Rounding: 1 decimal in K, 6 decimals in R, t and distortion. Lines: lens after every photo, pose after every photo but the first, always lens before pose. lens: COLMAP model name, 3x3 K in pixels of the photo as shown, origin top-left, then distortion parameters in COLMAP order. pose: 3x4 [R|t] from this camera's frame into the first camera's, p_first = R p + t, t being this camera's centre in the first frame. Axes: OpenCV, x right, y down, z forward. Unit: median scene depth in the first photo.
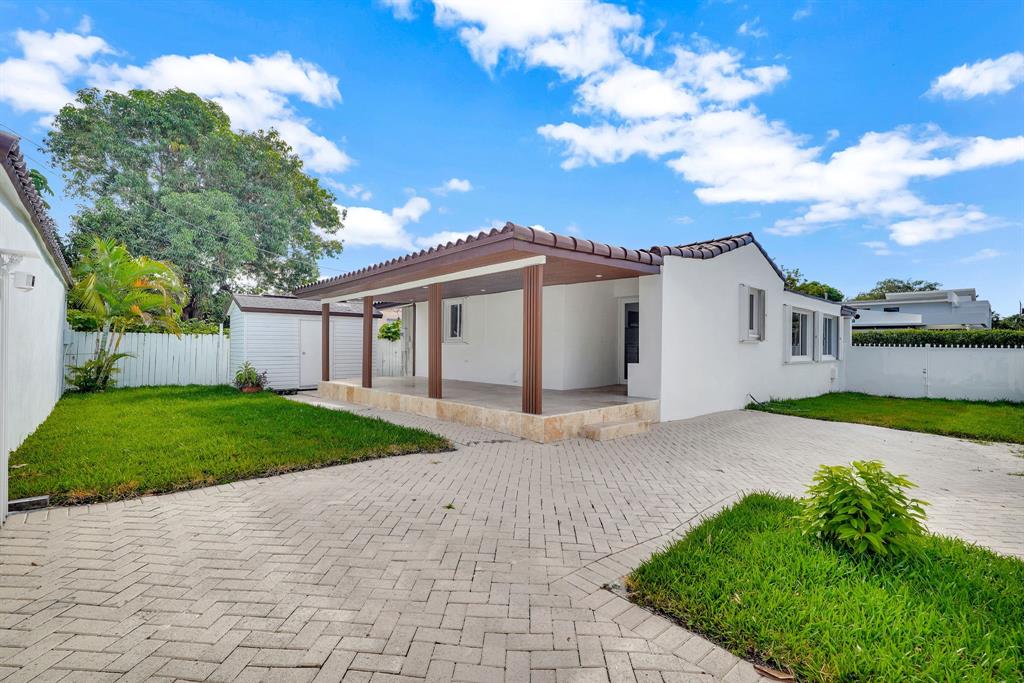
lens RADIAL K [[451.6, 0, 512.0], [0, 451.6, 341.5], [0, 0, 1]] dist [-0.003458, -0.000140]
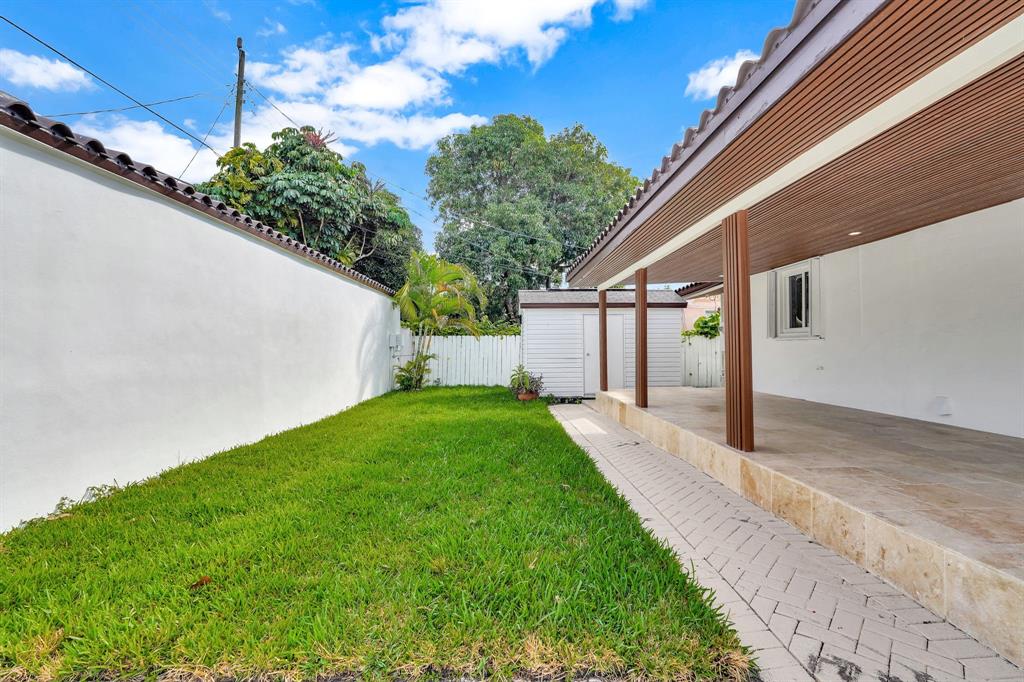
lens RADIAL K [[451.6, 0, 512.0], [0, 451.6, 341.0], [0, 0, 1]] dist [-0.003458, -0.000140]
pose [[0.758402, -0.019751, -0.651488, -0.022452], [0.020222, 0.999773, -0.006769, 0.004042], [0.651474, -0.008041, 0.758629, 0.288219]]
